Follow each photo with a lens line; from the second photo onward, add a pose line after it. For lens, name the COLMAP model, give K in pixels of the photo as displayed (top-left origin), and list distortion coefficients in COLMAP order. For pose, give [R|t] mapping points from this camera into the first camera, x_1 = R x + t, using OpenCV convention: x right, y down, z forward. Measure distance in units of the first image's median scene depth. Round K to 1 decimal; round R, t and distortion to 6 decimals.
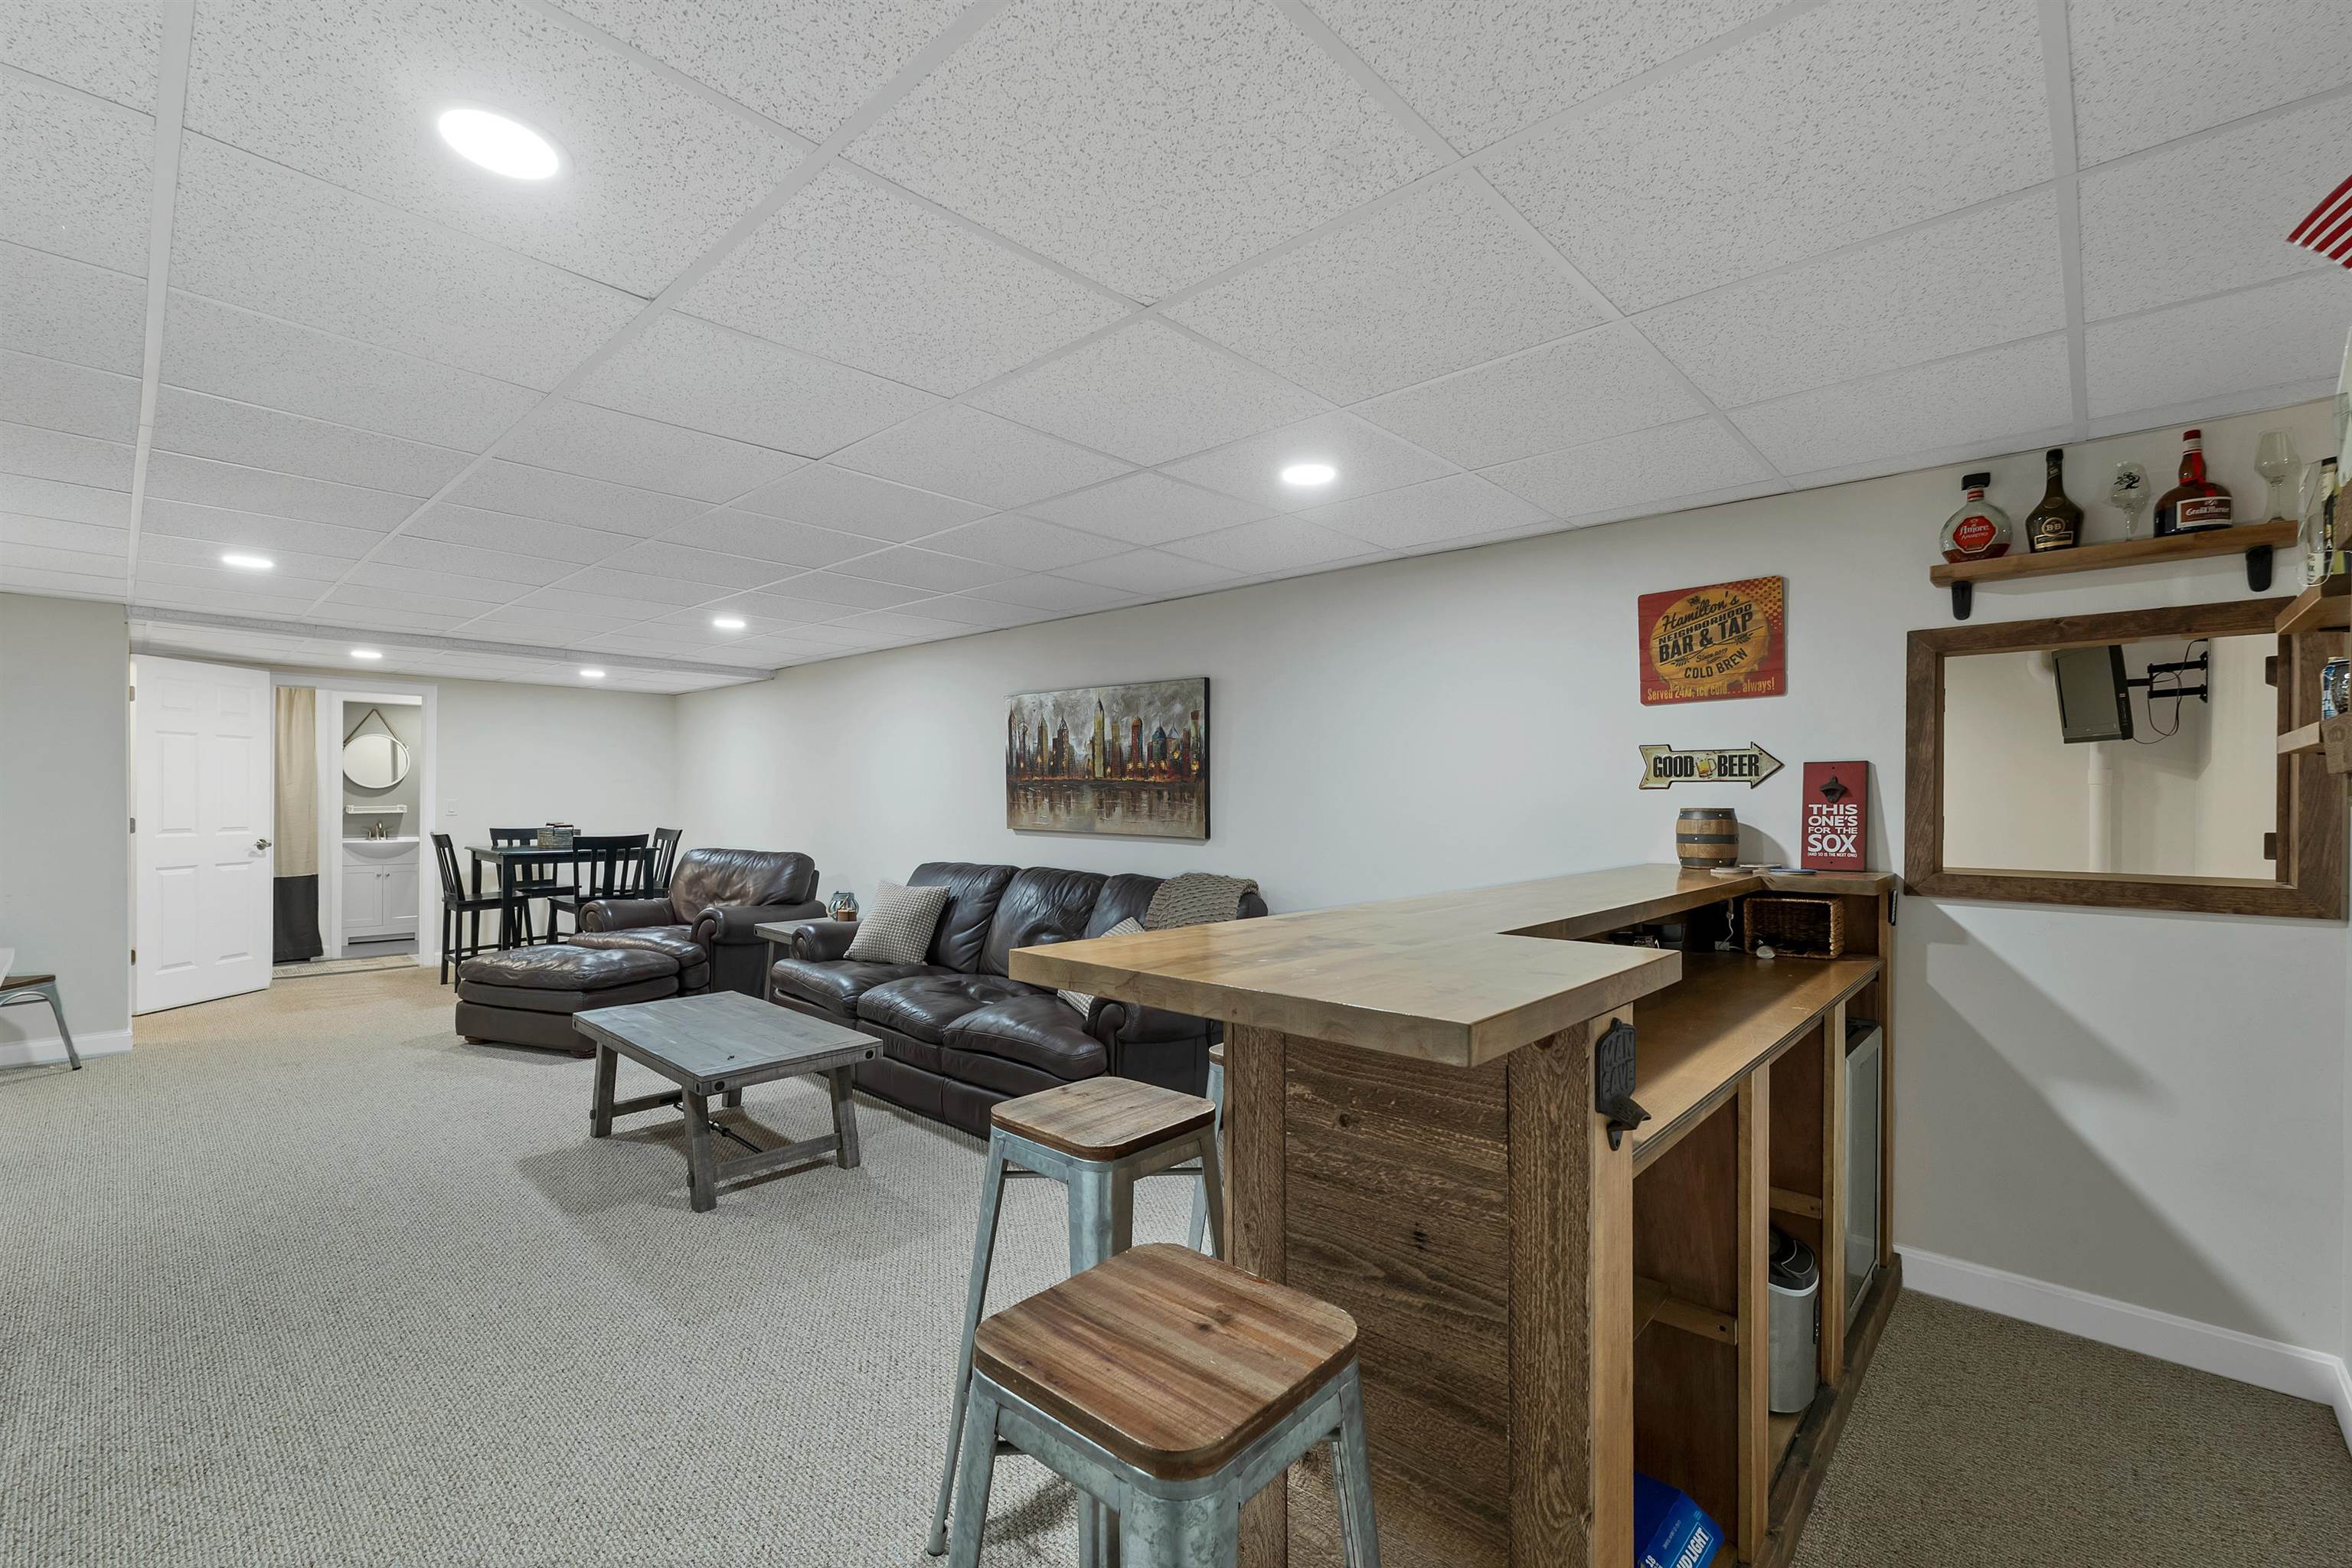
lens RADIAL K [[985.9, 0, 1171.8], [0, 985.9, 810.3], [0, 0, 1]] dist [-0.002397, -0.000060]
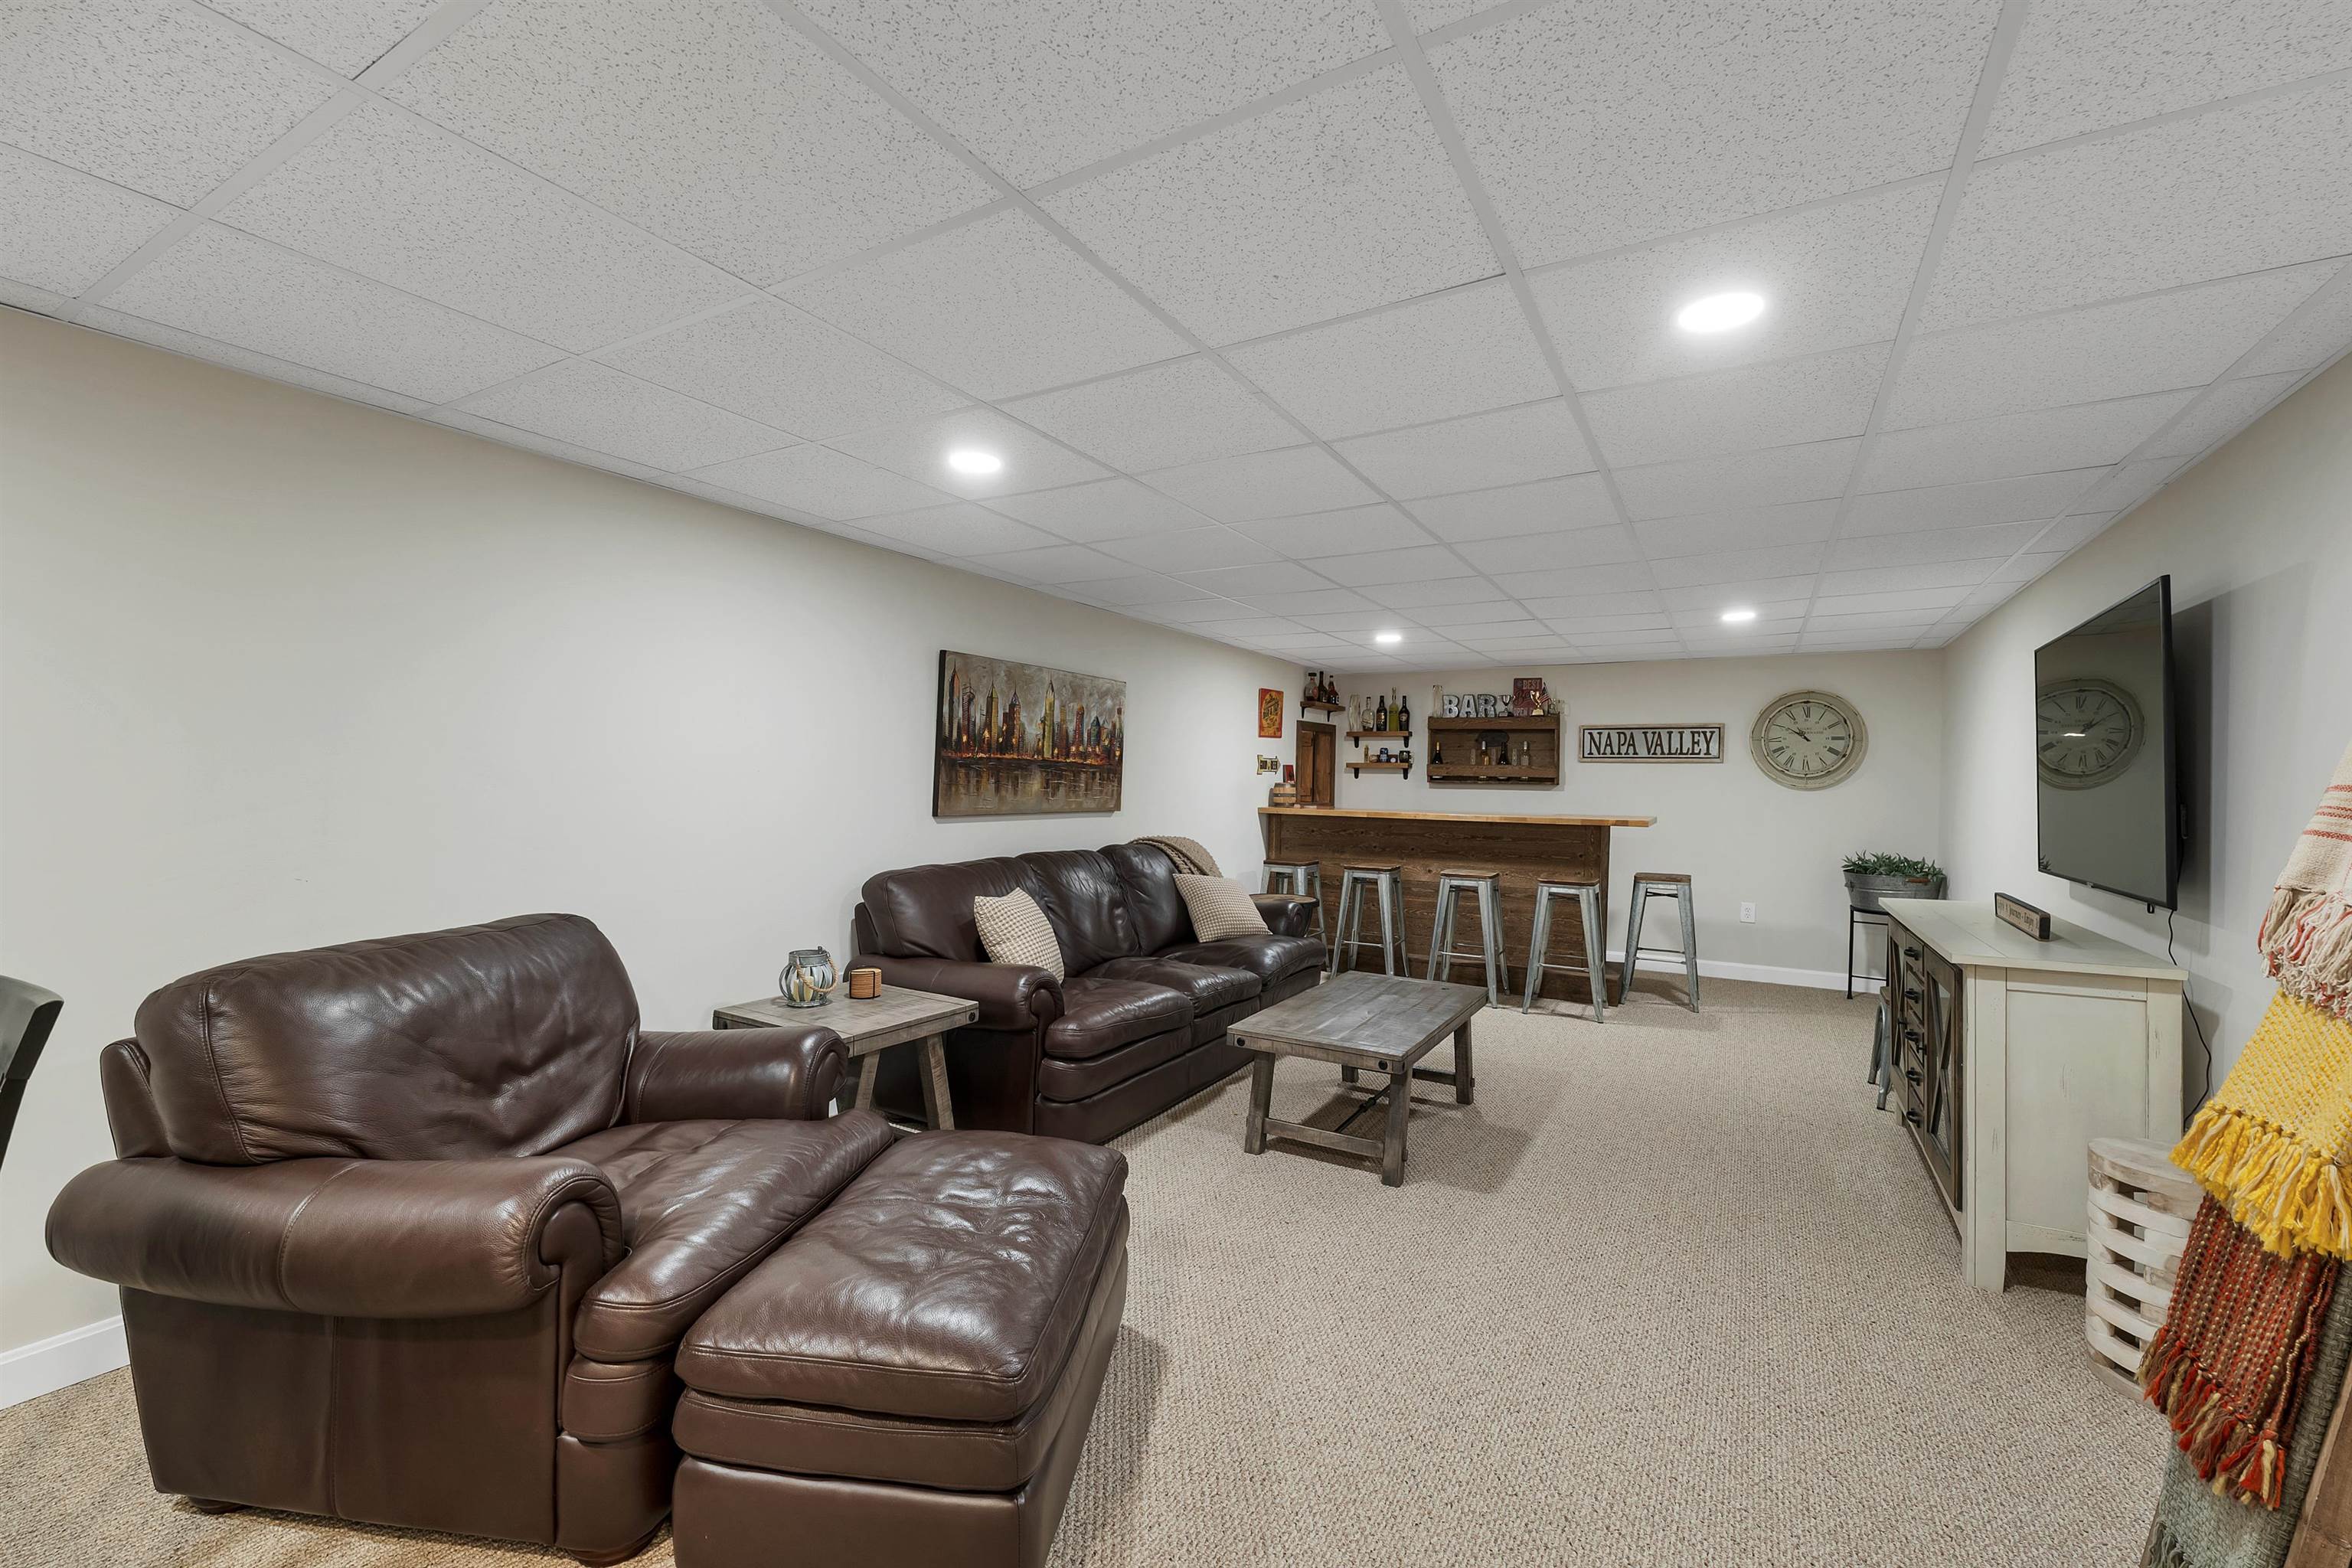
lens RADIAL K [[978.4, 0, 1173.4], [0, 978.4, 797.1], [0, 0, 1]] dist [-0.001751, -0.000226]
pose [[-0.216339, -0.030812, 0.975832, -1.720782], [-0.004955, 0.999524, 0.030462, -0.038612], [-0.976306, 0.001755, -0.216388, 1.736794]]
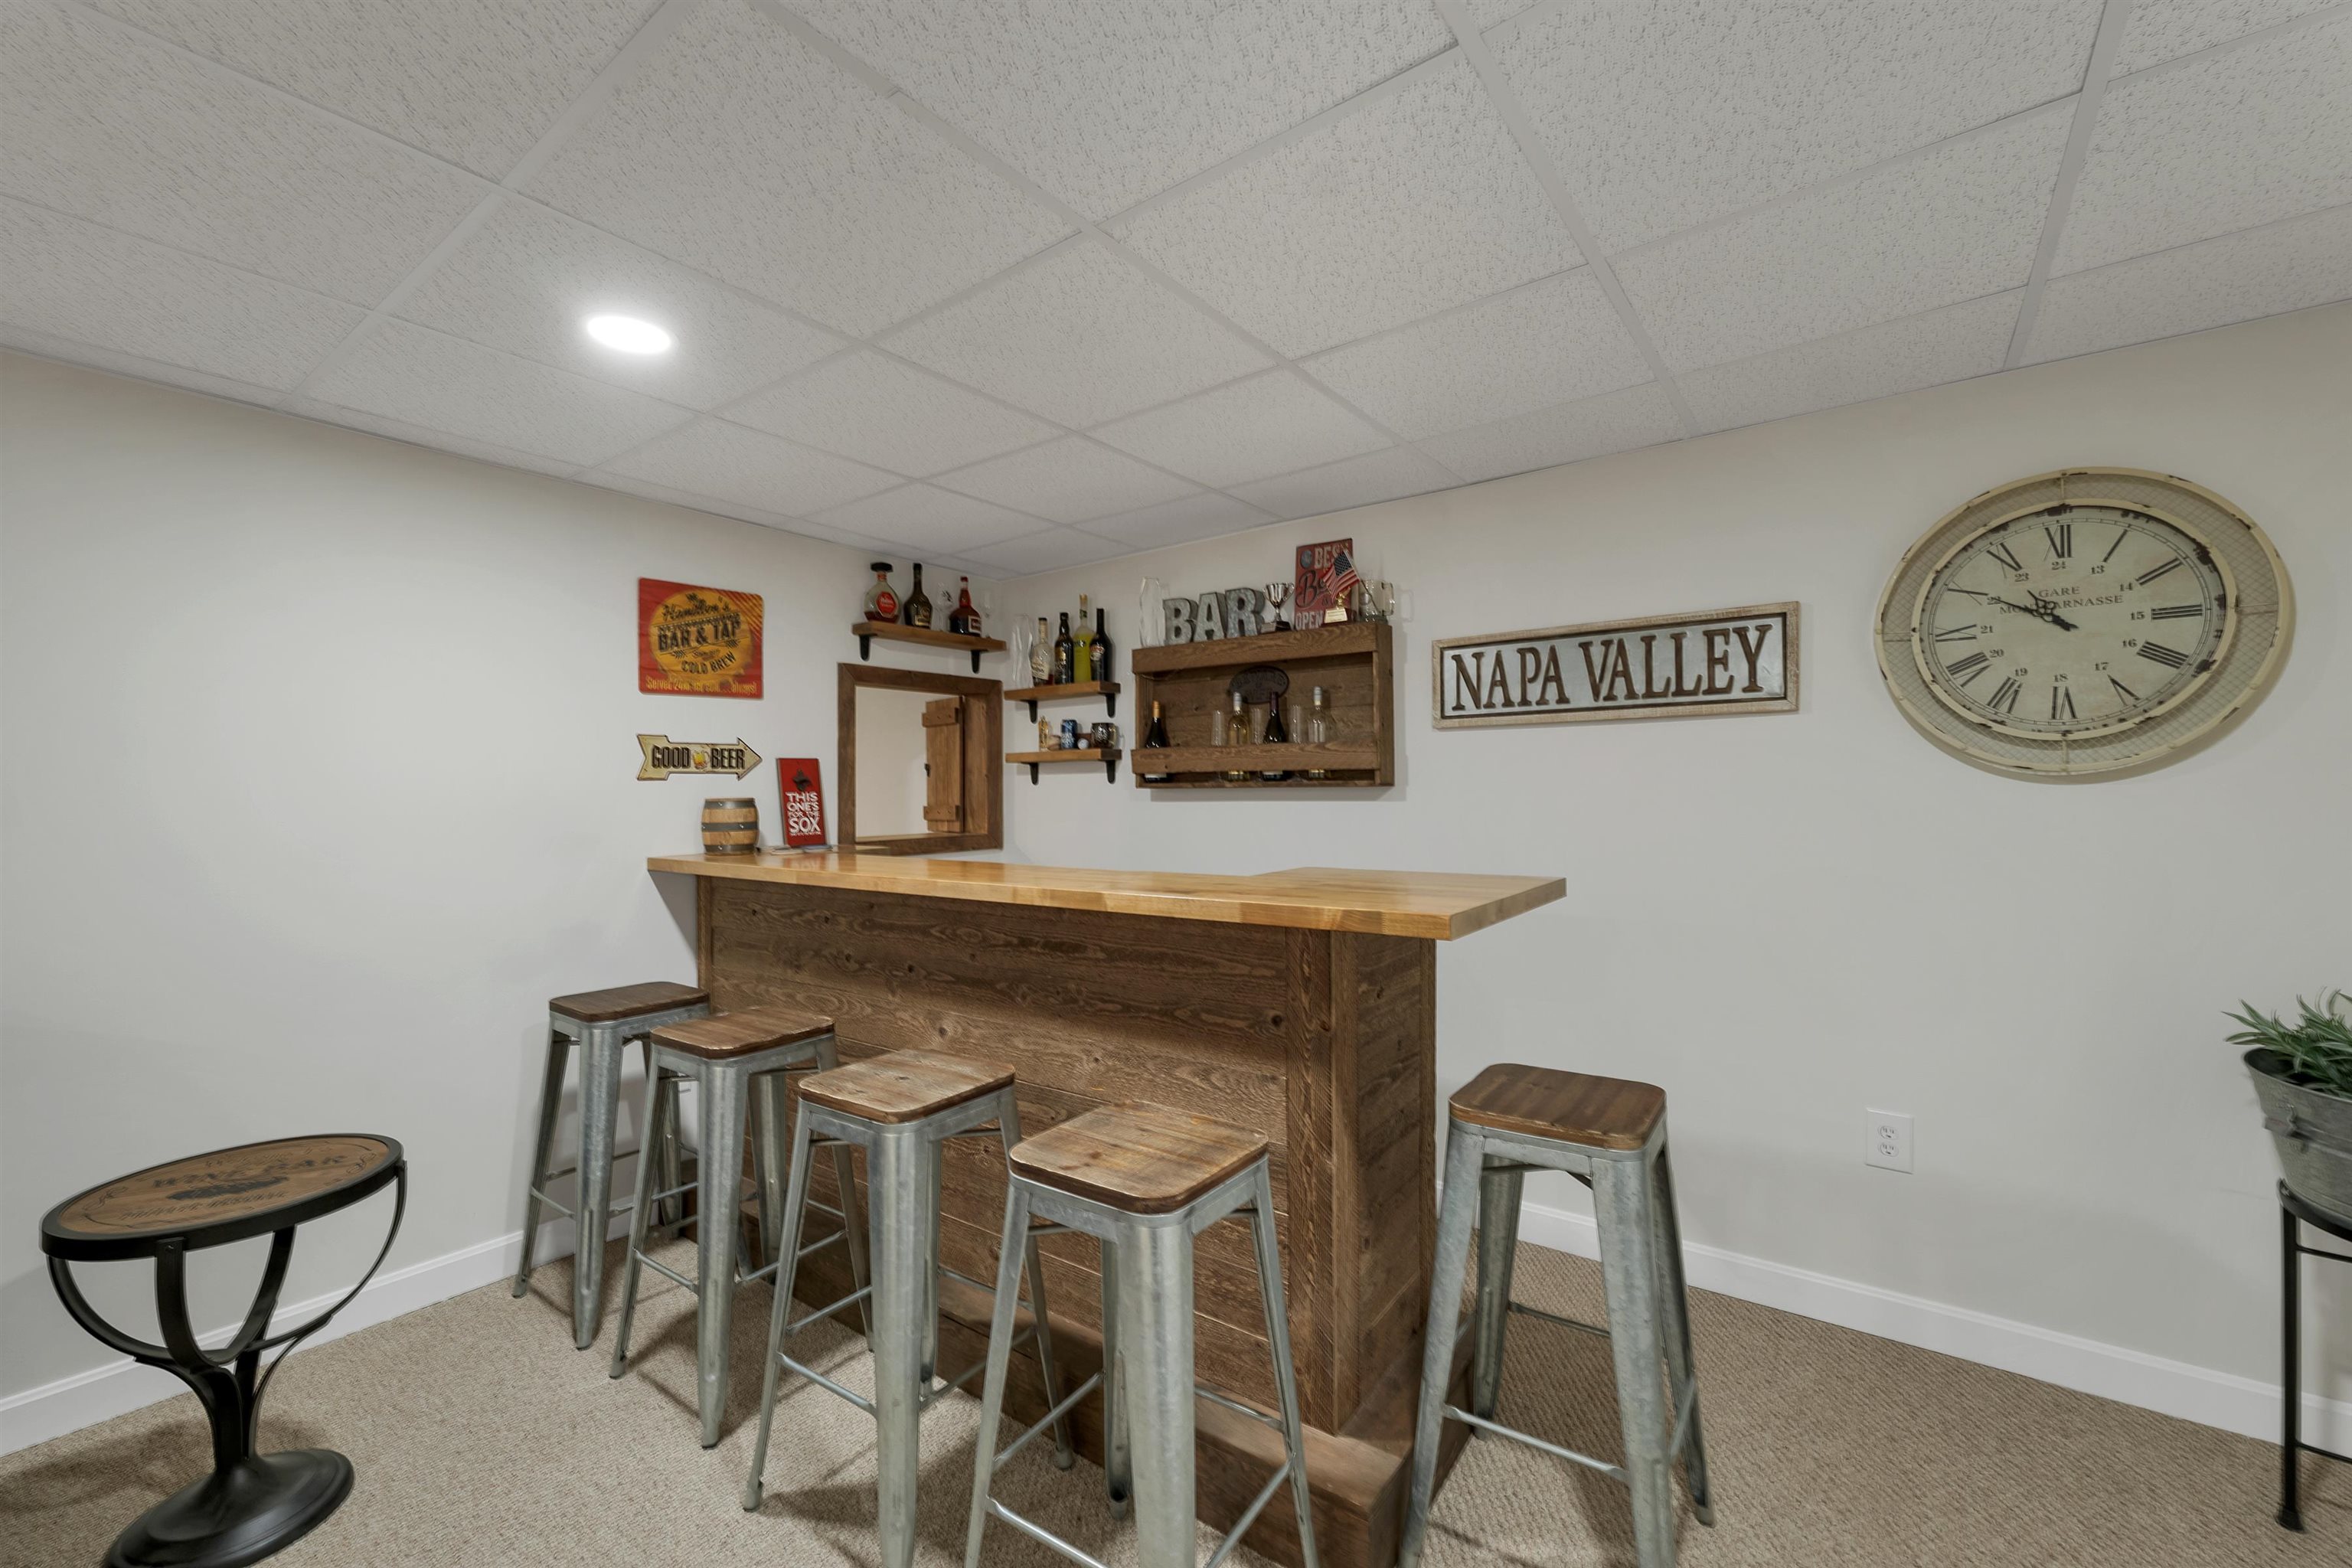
lens RADIAL K [[963.9, 0, 1165.5], [0, 963.9, 796.2], [0, 0, 1]] dist [-0.002369, -0.000519]
pose [[-0.109531, -0.012340, 0.993907, -0.529014], [0.021895, 0.999650, 0.014824, -0.008791], [-0.993742, 0.023385, -0.109223, 0.621057]]
